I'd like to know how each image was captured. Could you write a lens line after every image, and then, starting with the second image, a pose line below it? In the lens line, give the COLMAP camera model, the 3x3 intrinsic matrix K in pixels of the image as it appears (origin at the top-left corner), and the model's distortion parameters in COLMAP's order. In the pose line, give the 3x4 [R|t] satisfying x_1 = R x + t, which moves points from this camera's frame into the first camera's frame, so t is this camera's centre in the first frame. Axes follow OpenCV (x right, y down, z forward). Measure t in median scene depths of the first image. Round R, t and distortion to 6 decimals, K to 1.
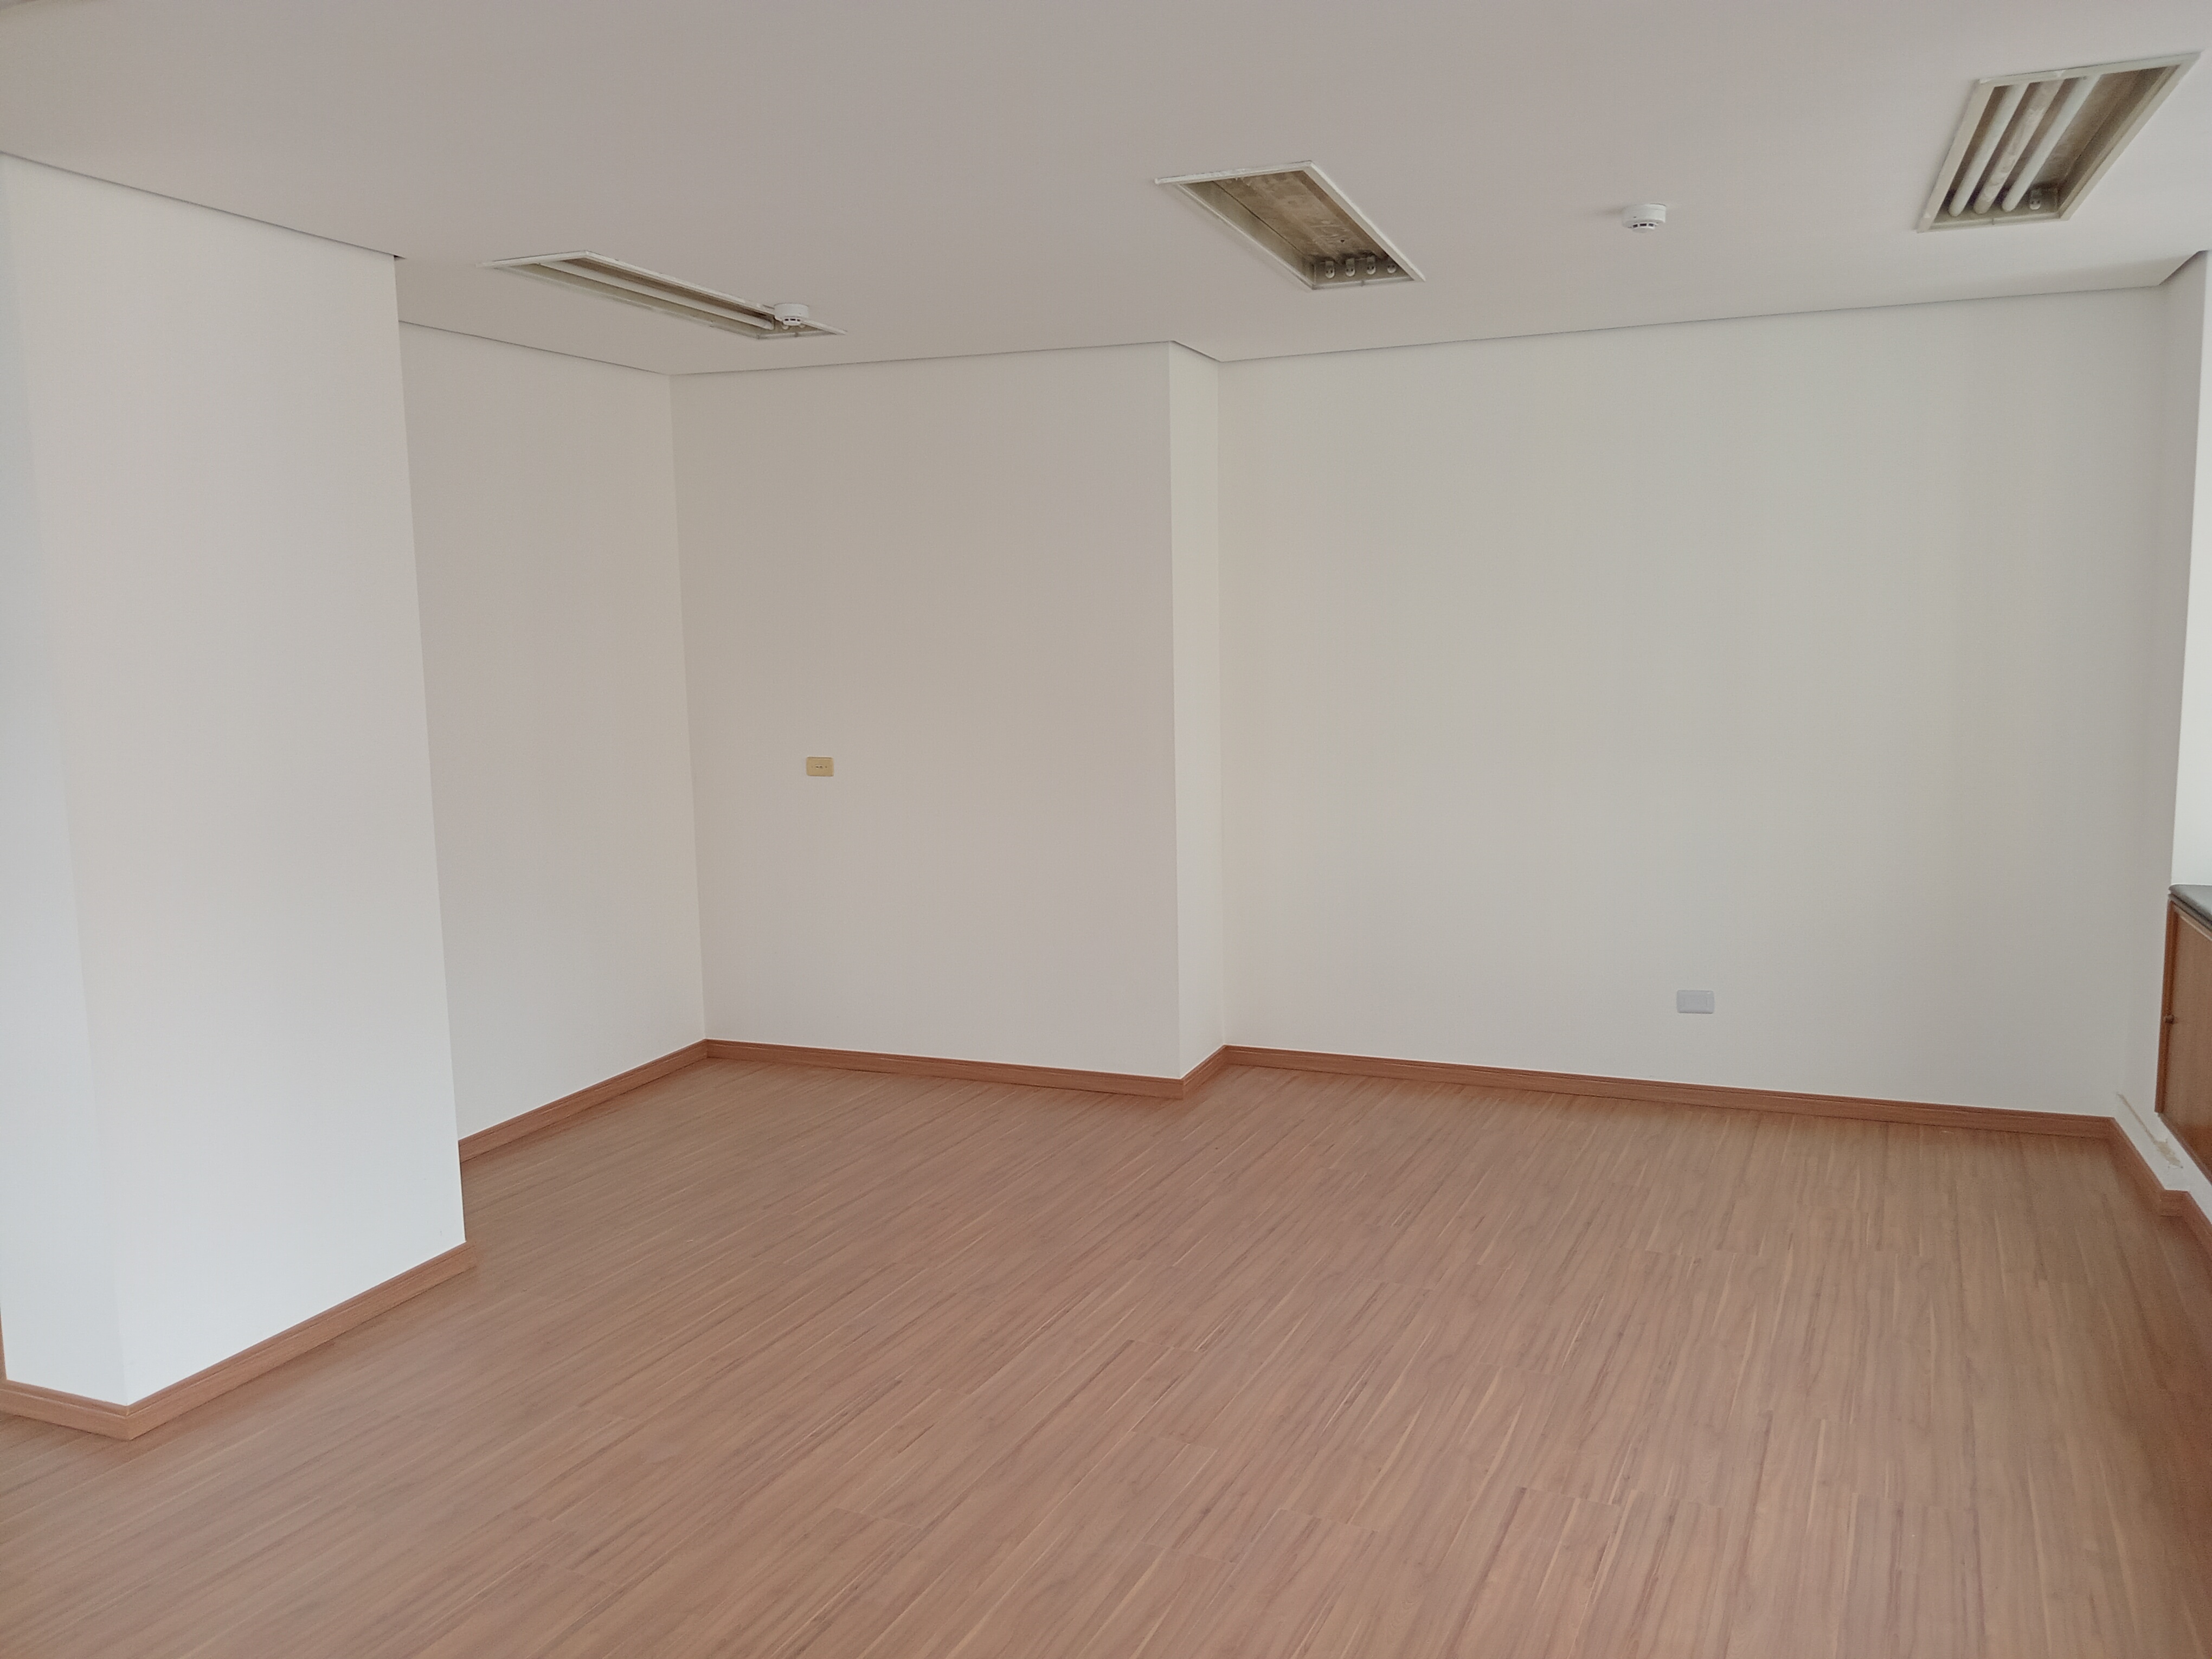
lens RADIAL K [[1655.2, 0, 1100.5], [0, 1655.2, 830.8], [0, 0, 1]] dist [0.049149, -0.092054]
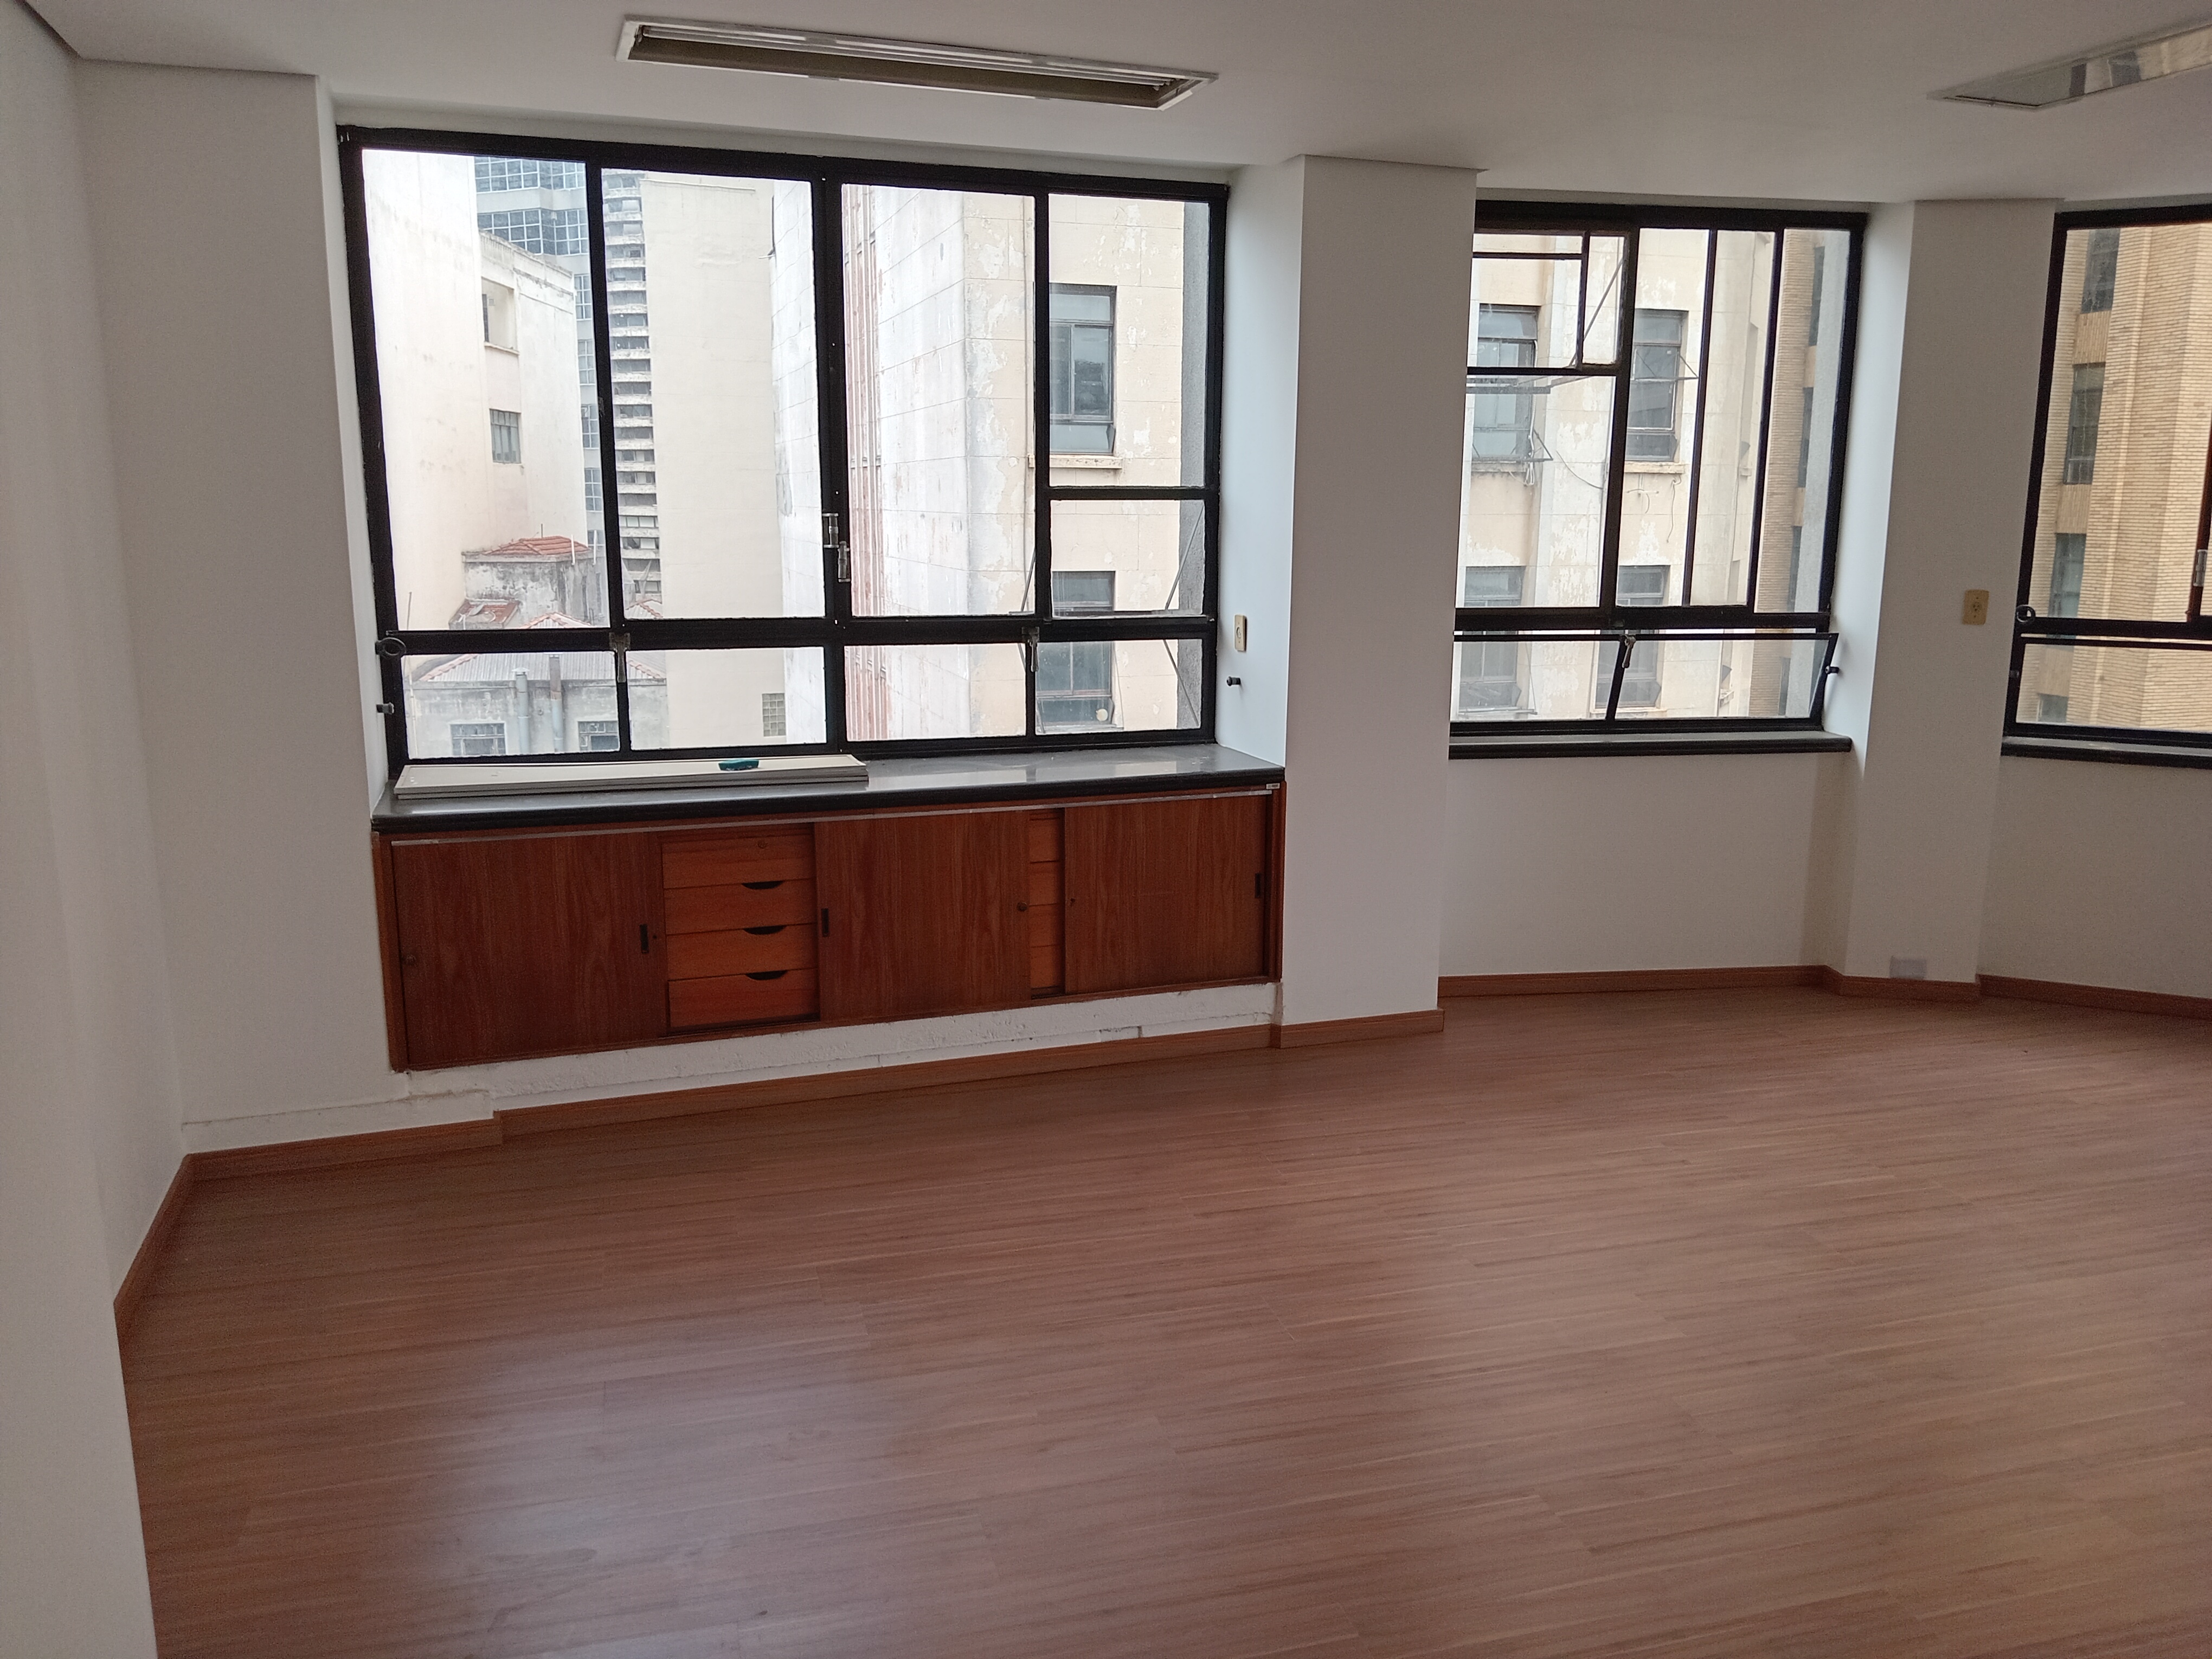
lens RADIAL K [[1655.2, 0, 1114.9], [0, 1655.2, 827.7], [0, 0, 1]] dist [0.049149, -0.092054]
pose [[-0.658922, -0.131900, 0.740557, -0.326407], [0.102650, 0.959529, 0.262236, -0.185259], [-0.745174, 0.248811, -0.618715, 1.508958]]
